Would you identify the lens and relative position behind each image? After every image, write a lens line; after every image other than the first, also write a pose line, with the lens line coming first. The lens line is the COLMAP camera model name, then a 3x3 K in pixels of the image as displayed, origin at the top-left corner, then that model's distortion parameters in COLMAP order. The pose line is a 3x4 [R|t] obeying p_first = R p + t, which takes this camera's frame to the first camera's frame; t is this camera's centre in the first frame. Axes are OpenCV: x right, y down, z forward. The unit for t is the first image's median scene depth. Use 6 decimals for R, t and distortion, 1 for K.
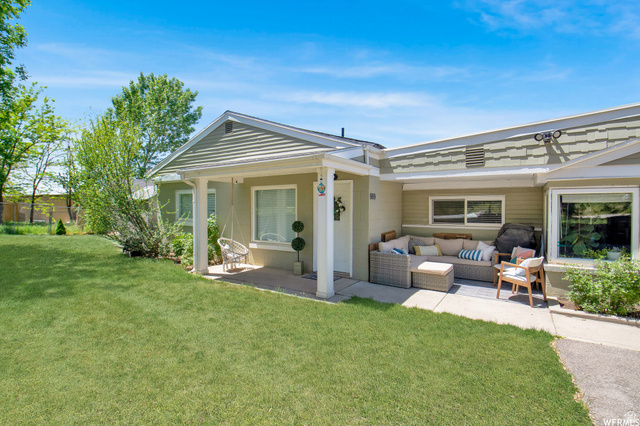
lens RADIAL K [[324.7, 0, 319.5], [0, 324.7, 204.7], [0, 0, 1]] dist [0.001691, -0.021634]
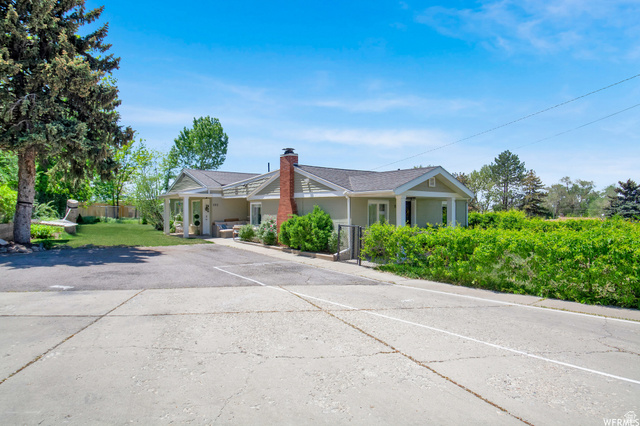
lens RADIAL K [[349.8, 0, 320.0], [0, 349.8, 213.0], [0, 0, 1]] dist [-0.024219, -0.000281]
pose [[0.959724, -0.001185, -0.280941, 1.480110], [0.008466, 0.999659, 0.024706, -0.018687], [0.280816, -0.026089, 0.959407, -1.249651]]
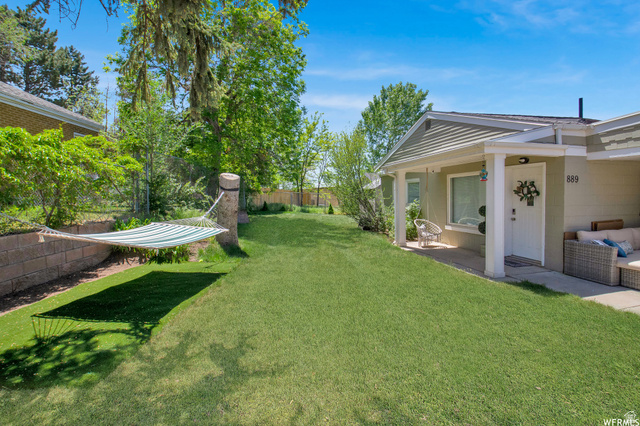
lens RADIAL K [[298.4, 0, 302.9], [0, 298.4, 199.6], [0, 0, 1]] dist [0.000634, -0.027923]
pose [[0.696942, 0.002614, -0.717123, 0.184160], [0.013696, 0.999762, 0.016955, 0.005815], [0.716997, -0.021639, 0.696740, -0.074011]]
